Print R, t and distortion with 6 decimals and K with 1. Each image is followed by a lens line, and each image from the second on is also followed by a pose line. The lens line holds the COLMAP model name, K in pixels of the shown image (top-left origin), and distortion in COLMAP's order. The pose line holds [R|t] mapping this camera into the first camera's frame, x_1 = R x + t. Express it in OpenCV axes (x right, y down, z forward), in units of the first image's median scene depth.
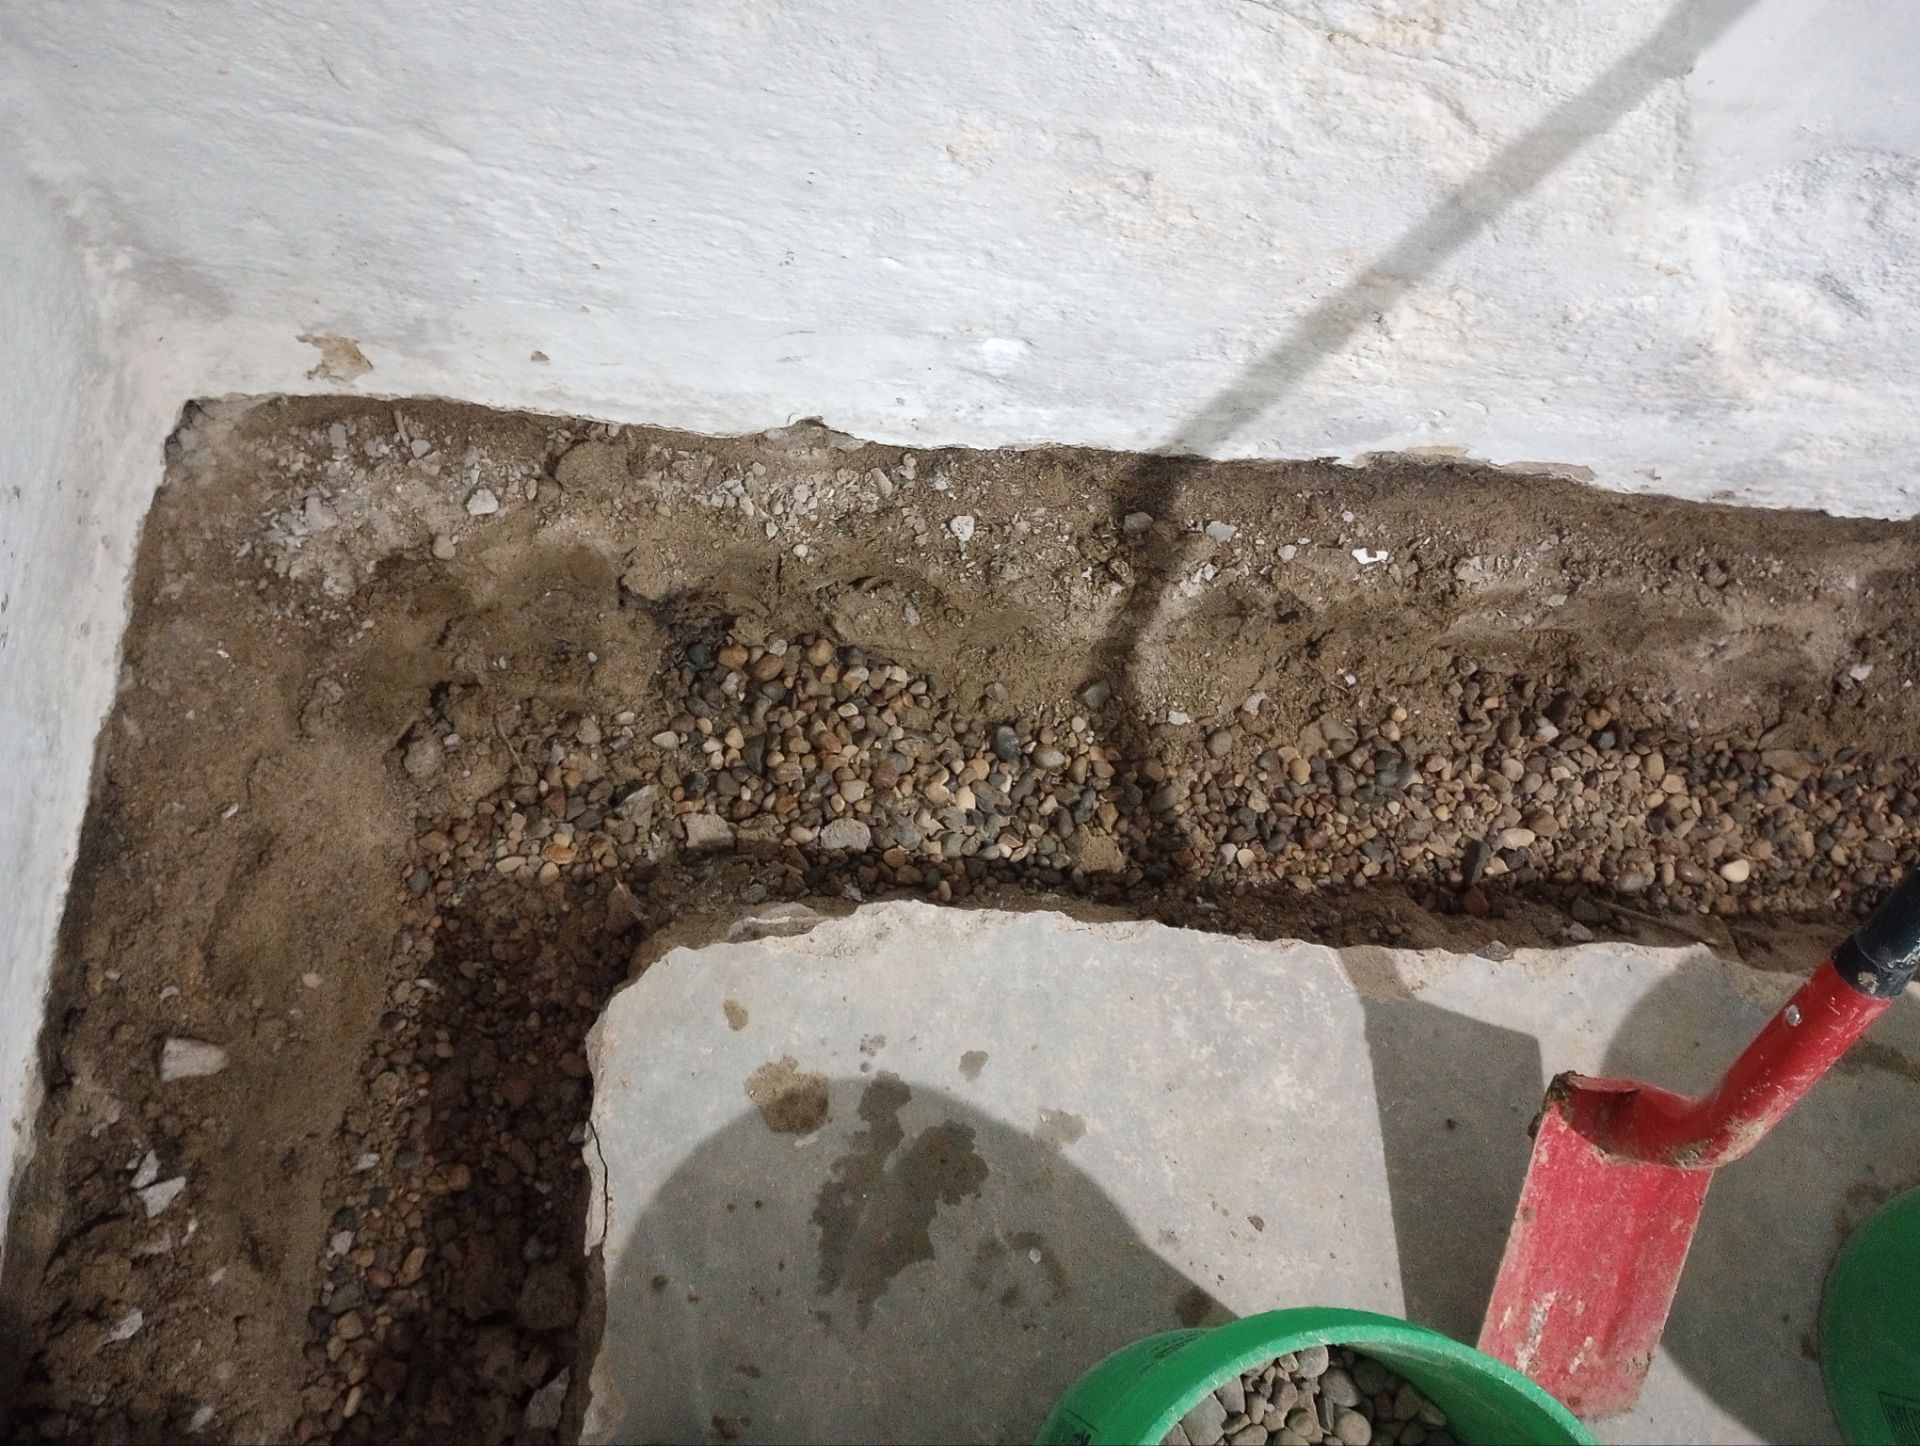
lens RADIAL K [[1594.0, 0, 956.1], [0, 1594.0, 718.4], [0, 0, 1]] dist [0.074353, -0.088123]
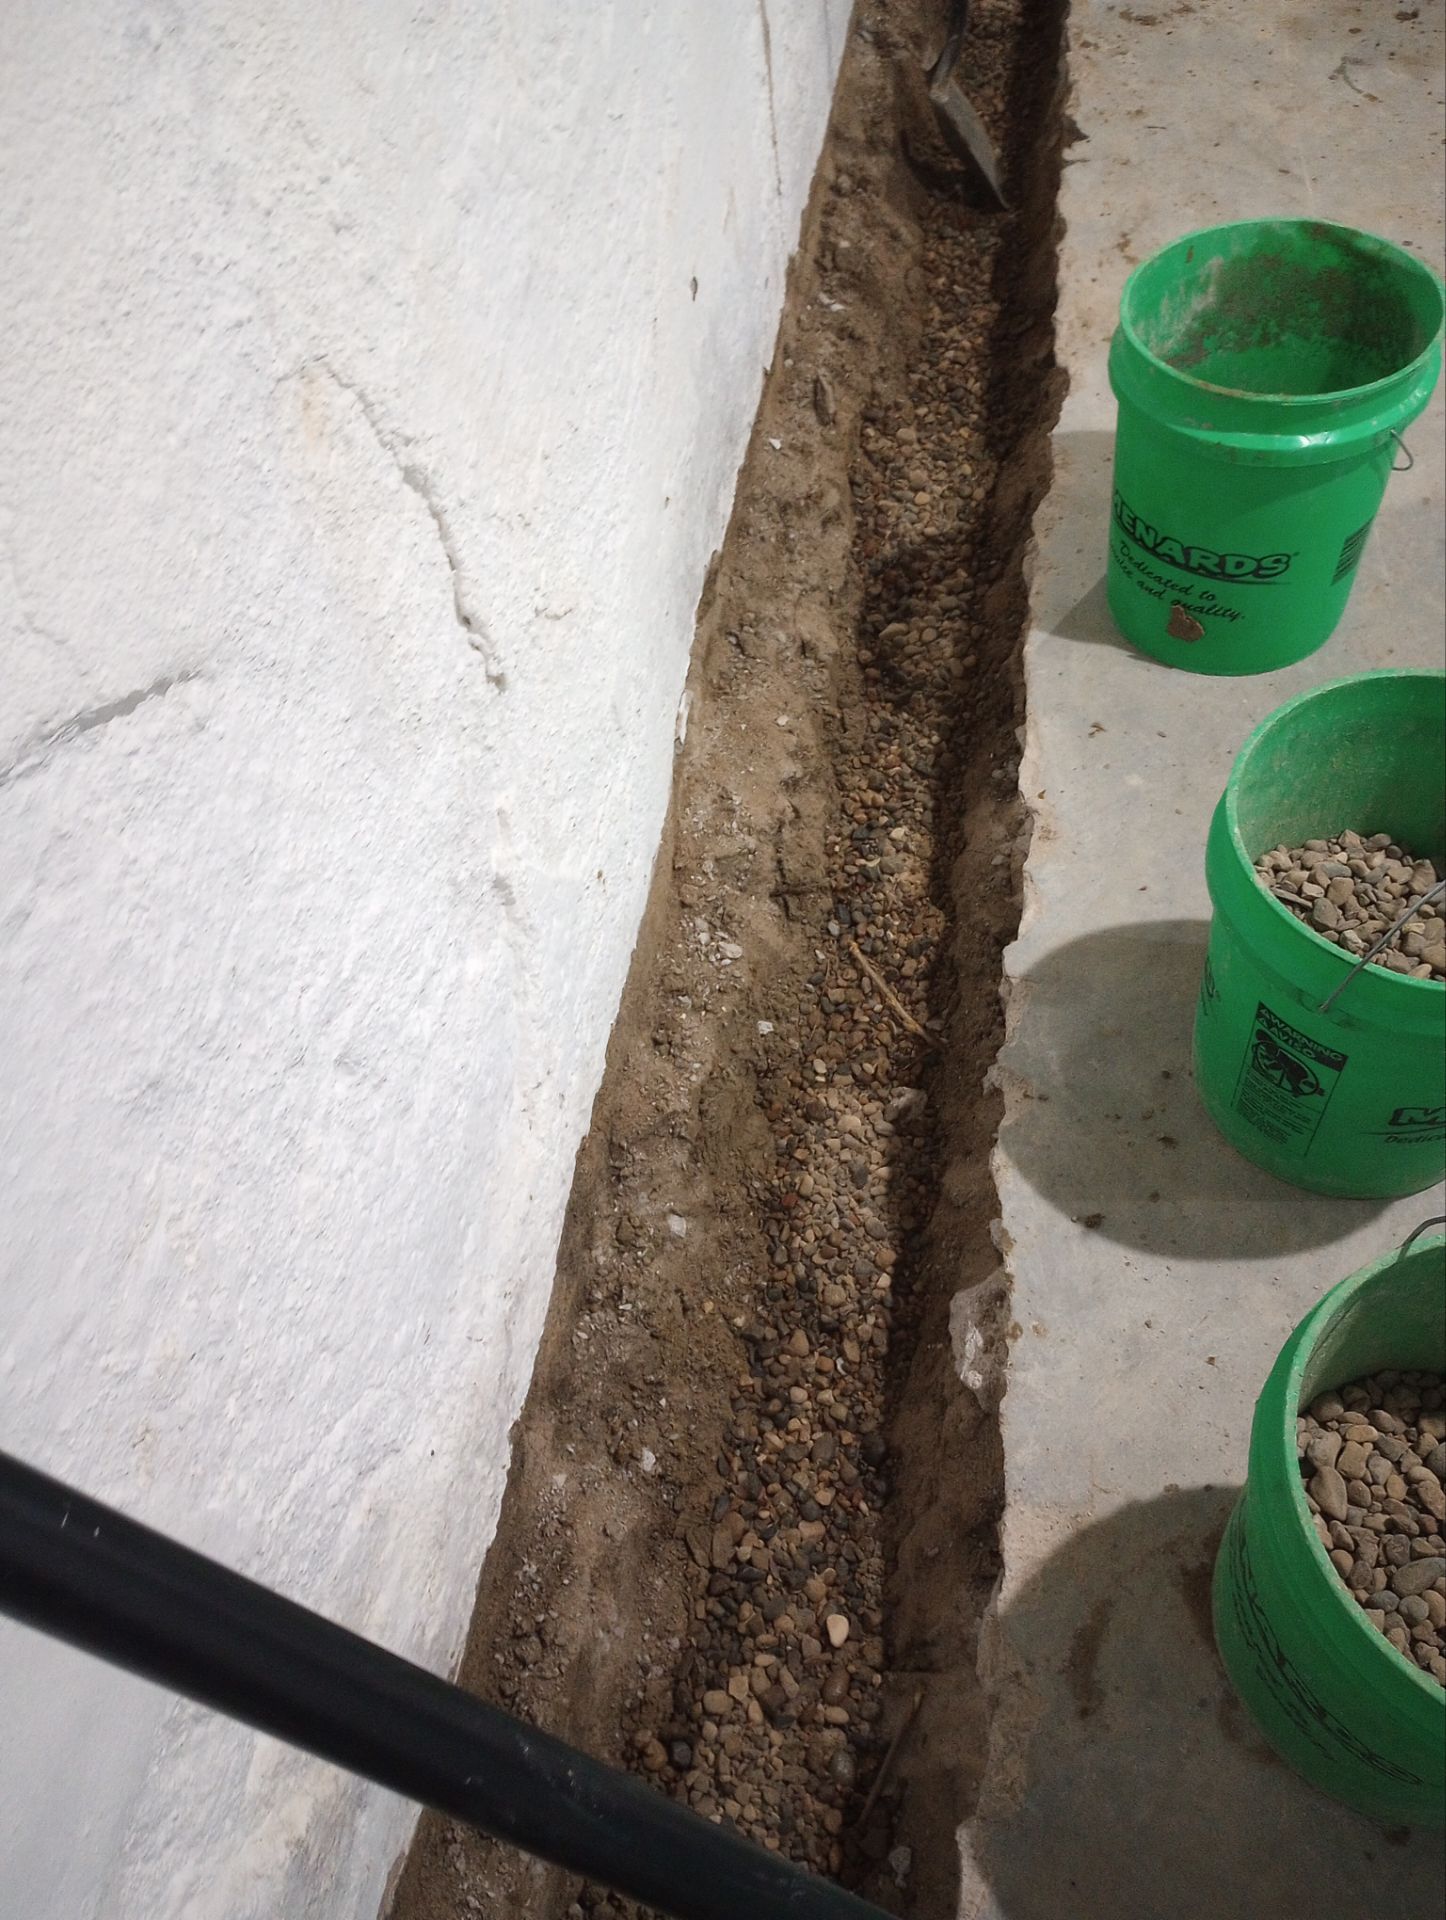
lens RADIAL K [[1594.0, 0, 721.8], [0, 1594.0, 962.6], [0, 0, 1]] dist [0.074353, -0.088123]
pose [[0.114595, -0.884029, 0.453168, 0.391894], [0.974256, 0.189163, 0.122650, -0.157743], [-0.194148, 0.427447, 0.882947, 0.023494]]
